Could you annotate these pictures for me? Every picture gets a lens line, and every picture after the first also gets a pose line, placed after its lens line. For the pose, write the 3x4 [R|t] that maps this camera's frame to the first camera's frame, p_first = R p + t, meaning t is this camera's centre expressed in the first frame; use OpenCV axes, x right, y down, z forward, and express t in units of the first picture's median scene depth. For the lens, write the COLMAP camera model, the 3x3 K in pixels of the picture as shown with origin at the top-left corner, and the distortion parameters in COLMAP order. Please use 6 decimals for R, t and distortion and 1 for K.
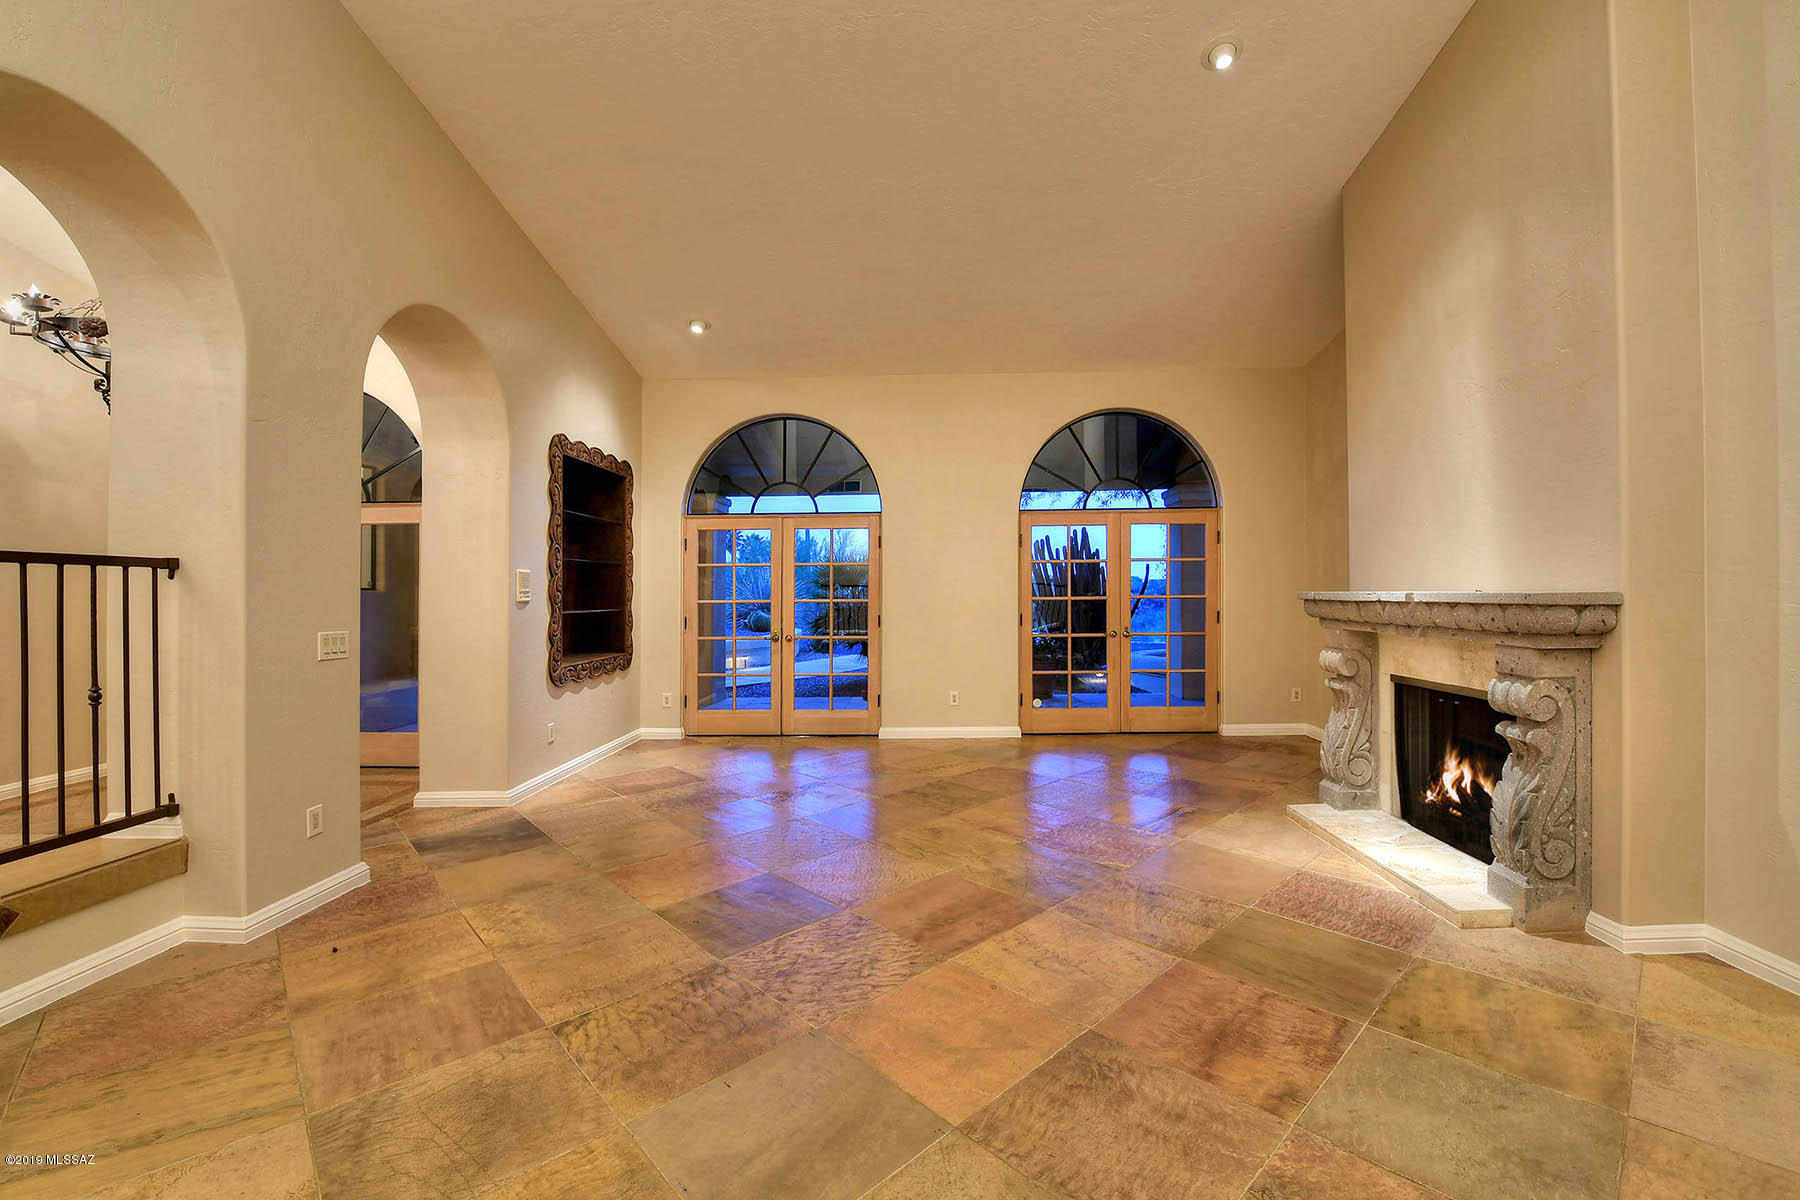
lens RADIAL K [[742.8, 0, 900.0], [0, 742.8, 600.0], [0, 0, 1]] dist [-0.069255, 0.000049]
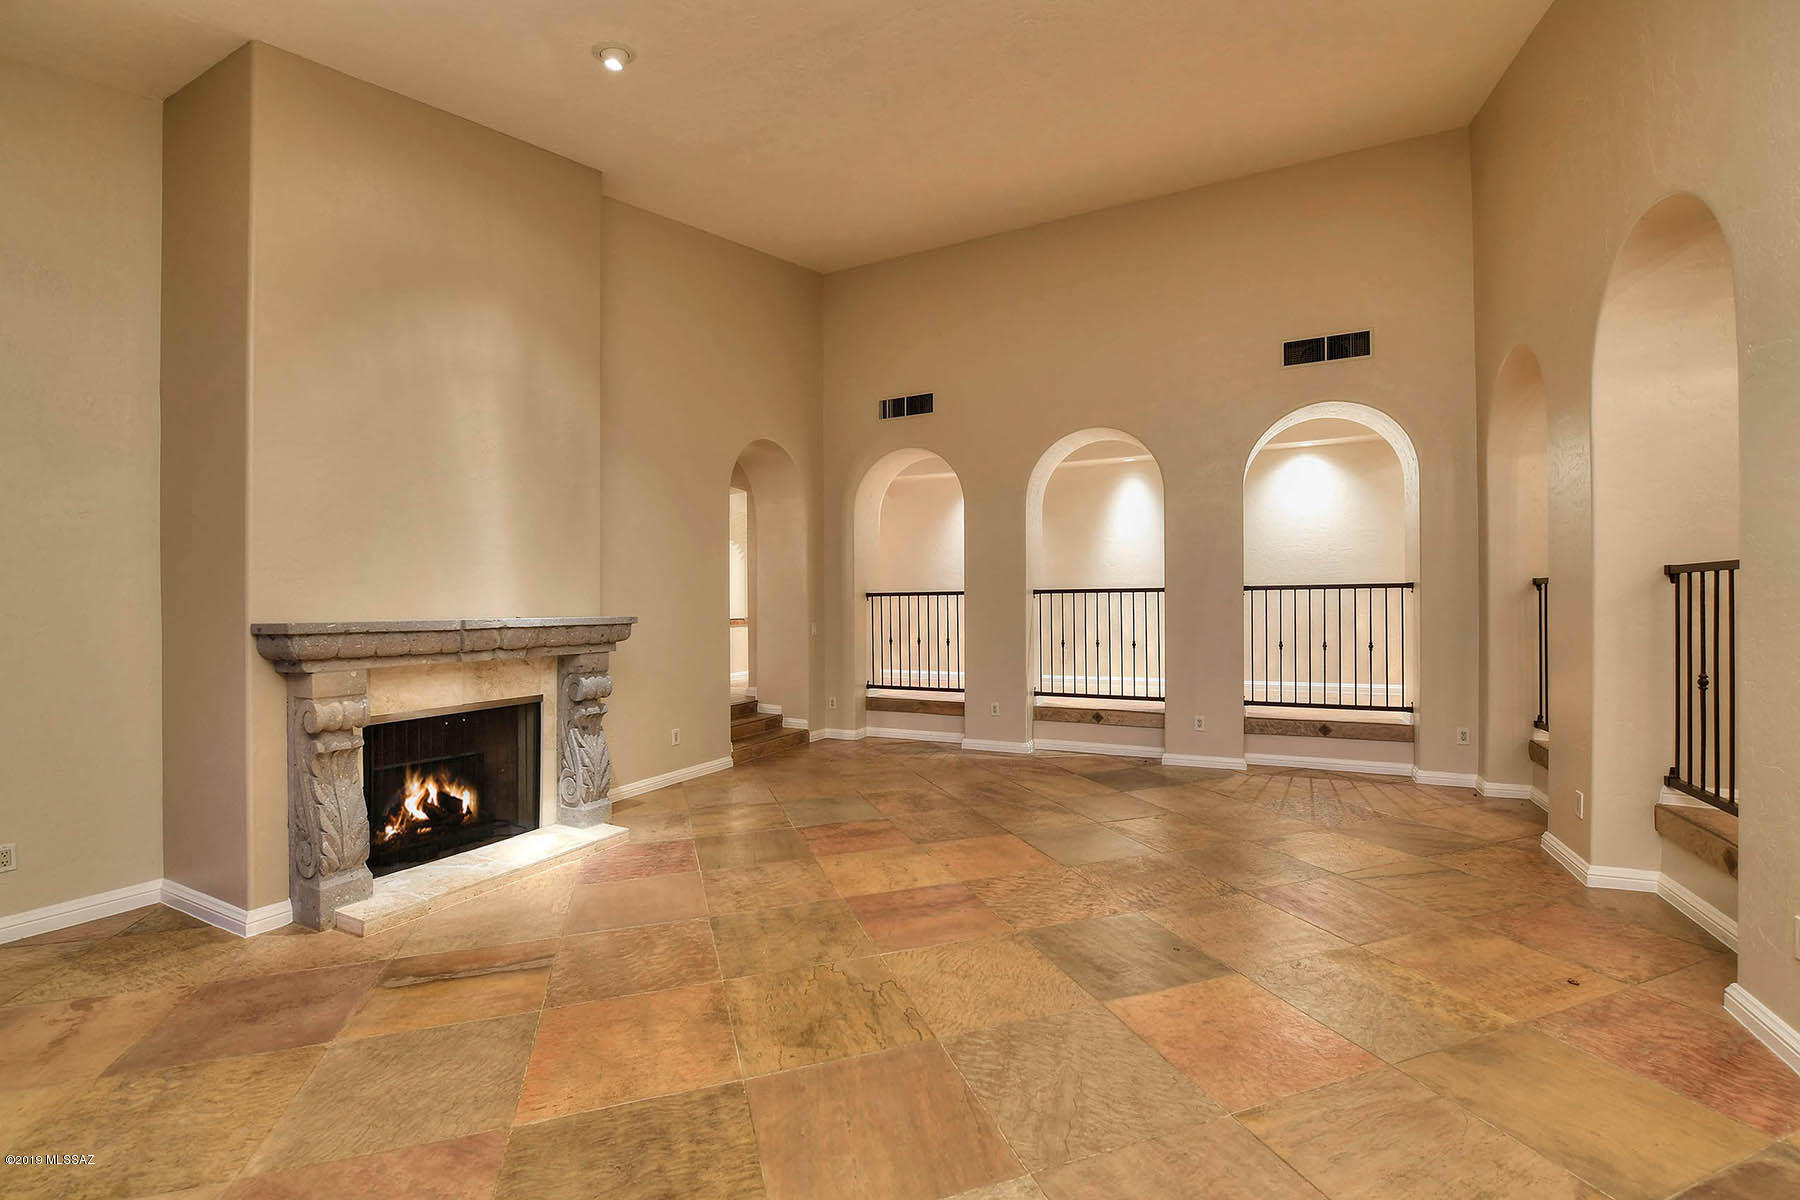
lens RADIAL K [[742.8, 0, 900.0], [0, 742.8, 600.0], [0, 0, 1]] dist [-0.069255, 0.000049]
pose [[-0.922808, 0.023476, 0.384544, -0.325547], [0.022985, 0.999719, -0.005873, -0.019401], [-0.384573, 0.003419, -0.923088, 2.055551]]
